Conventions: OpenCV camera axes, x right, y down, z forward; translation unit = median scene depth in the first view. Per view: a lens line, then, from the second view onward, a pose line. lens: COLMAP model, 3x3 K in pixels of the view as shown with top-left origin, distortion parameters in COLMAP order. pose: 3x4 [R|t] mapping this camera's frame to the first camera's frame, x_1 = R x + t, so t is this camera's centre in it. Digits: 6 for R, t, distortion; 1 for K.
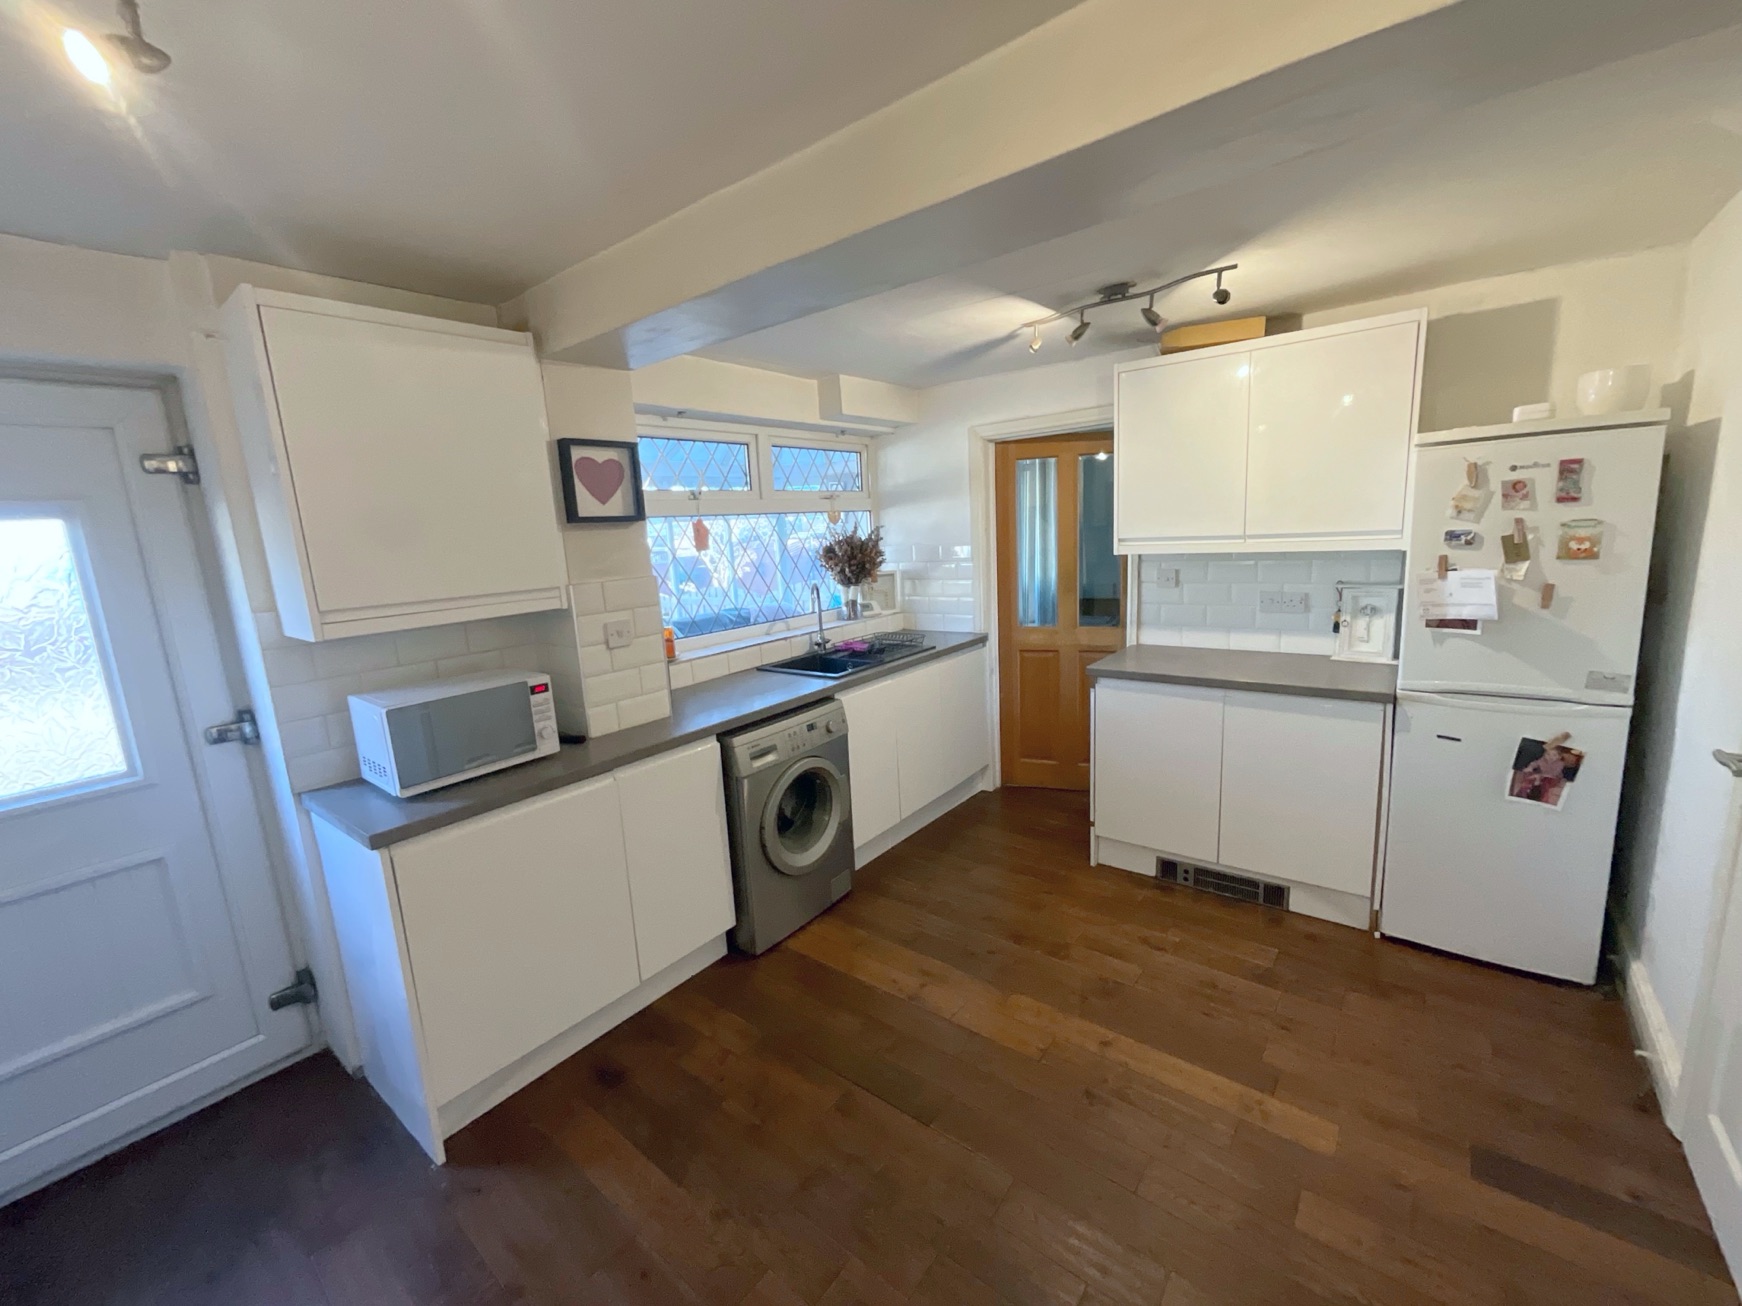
lens RADIAL K [[705.4, 0, 871.0], [0, 705.4, 653.0], [0, 0, 1]] dist [-0.001317, 0.000129]
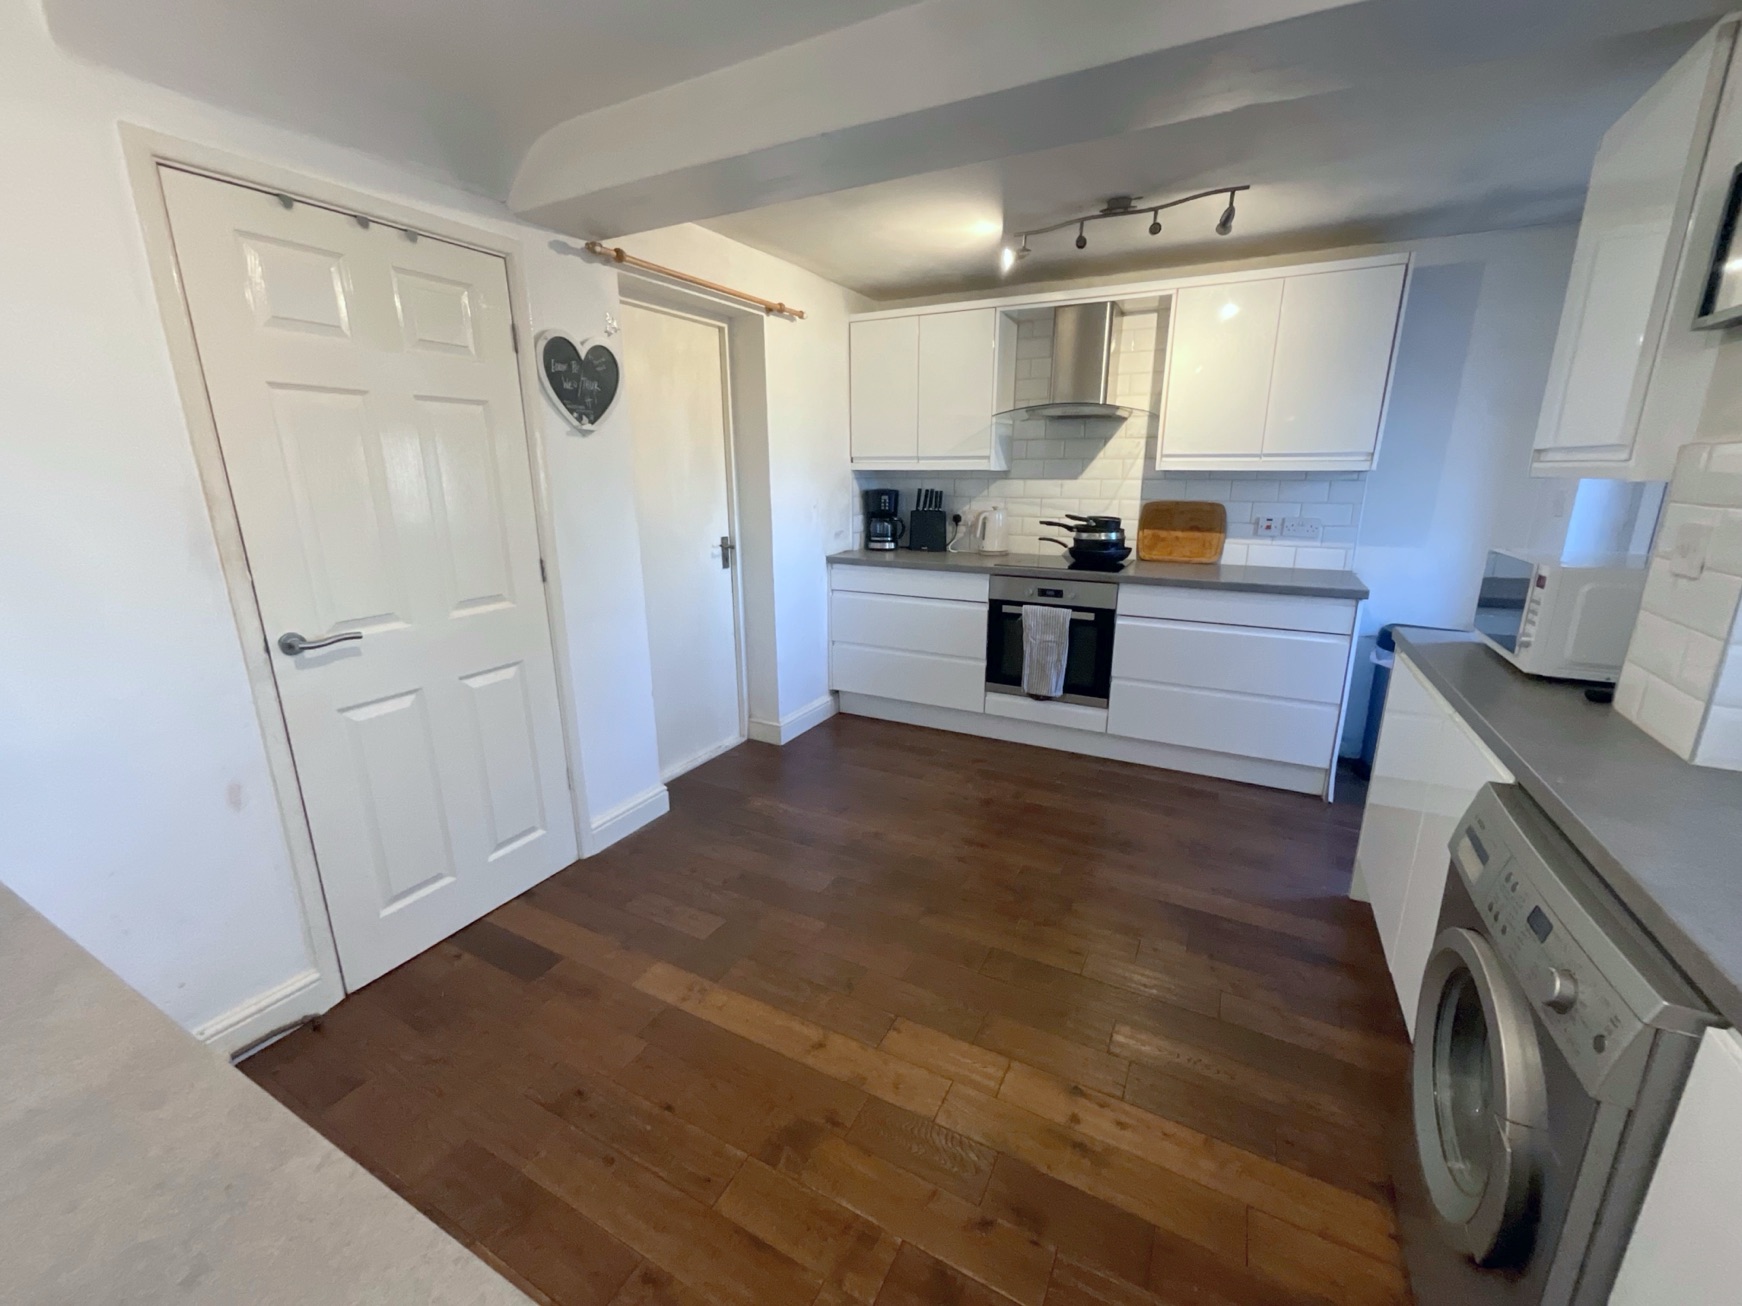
lens RADIAL K [[705.4, 0, 871.0], [0, 705.4, 653.0], [0, 0, 1]] dist [-0.001317, 0.000129]
pose [[-0.981148, 0.102473, -0.163855, 0.307752], [0.022042, 0.901653, 0.431899, -0.188691], [0.191999, 0.420145, -0.886913, 1.324274]]
